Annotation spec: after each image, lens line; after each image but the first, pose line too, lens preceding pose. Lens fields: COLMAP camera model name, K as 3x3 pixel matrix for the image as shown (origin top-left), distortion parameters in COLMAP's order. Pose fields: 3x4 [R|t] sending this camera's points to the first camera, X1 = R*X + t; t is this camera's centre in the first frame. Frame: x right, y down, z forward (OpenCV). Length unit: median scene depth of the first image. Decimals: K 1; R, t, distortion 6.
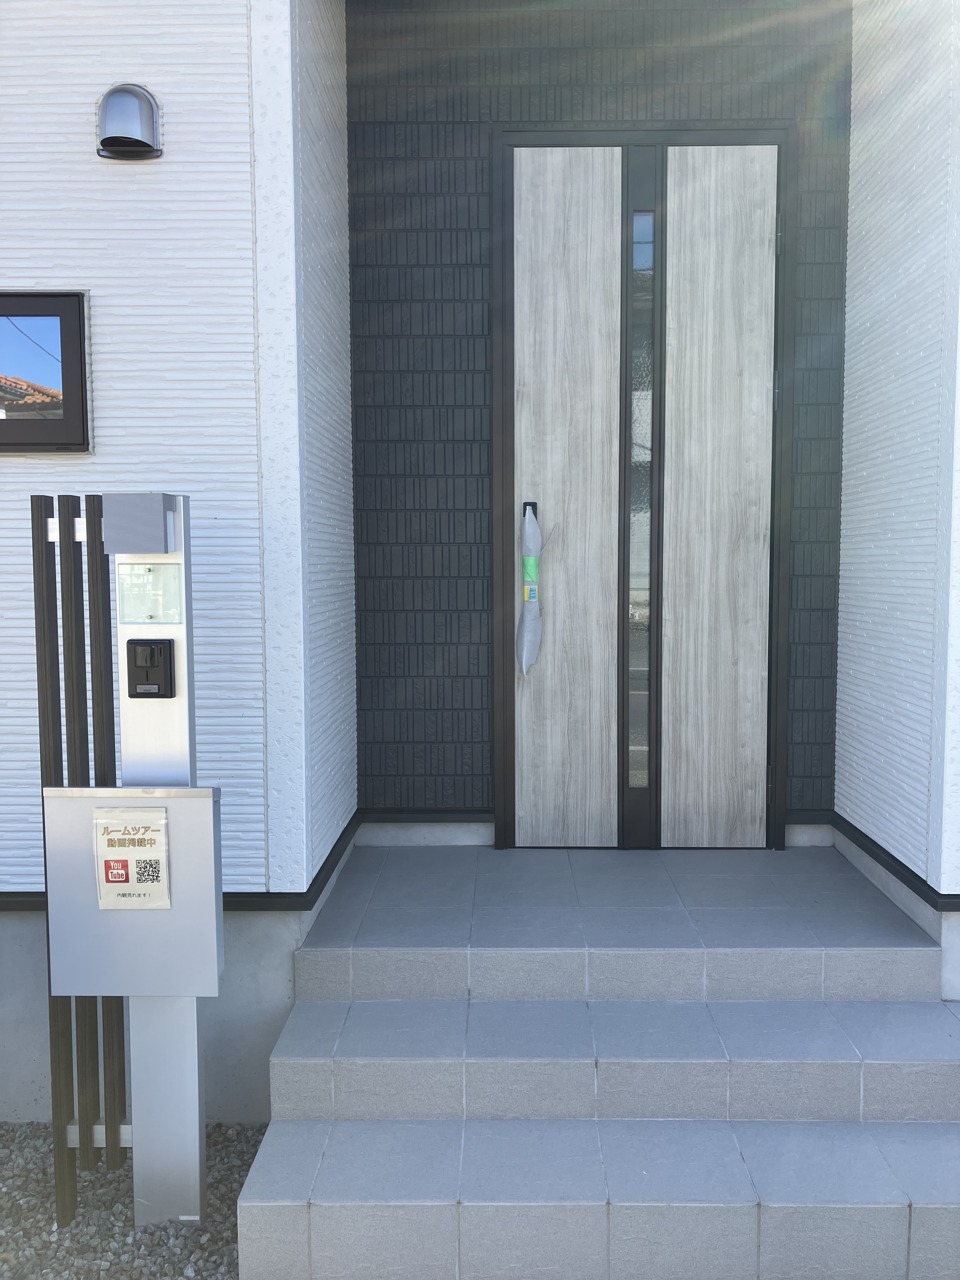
lens RADIAL K [[1046.0, 0, 480.8], [0, 1046.0, 642.7], [0, 0, 1]] dist [0.016105, -0.018370]
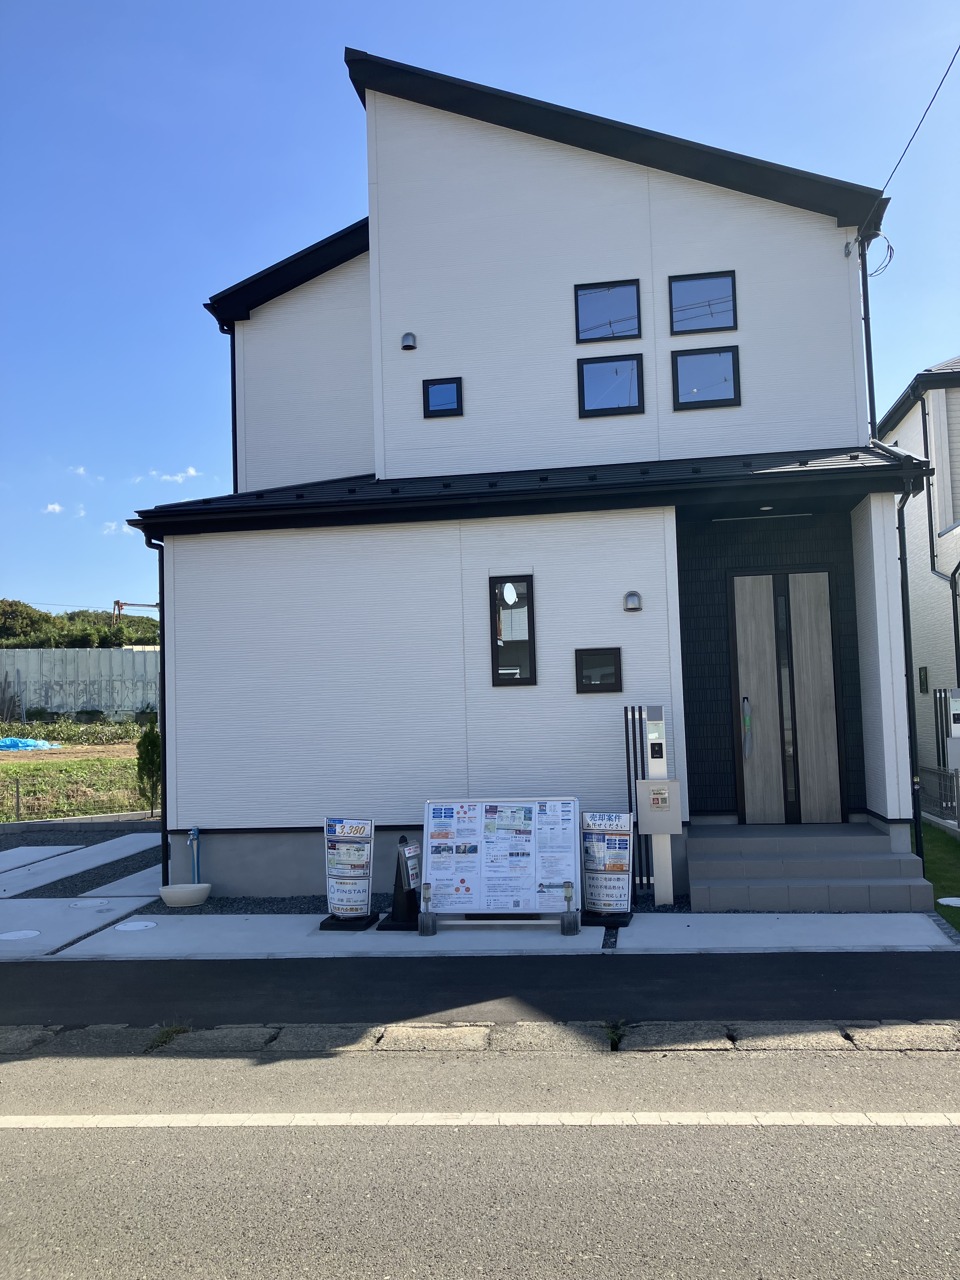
lens RADIAL K [[1046.0, 0, 479.8], [0, 1046.0, 636.4], [0, 0, 1]] dist [0.016105, -0.018370]
pose [[0.990232, -0.036380, -0.134598, -0.277237], [0.016198, 0.988839, -0.148103, 0.109237], [0.138484, 0.144476, 0.979770, -1.889725]]
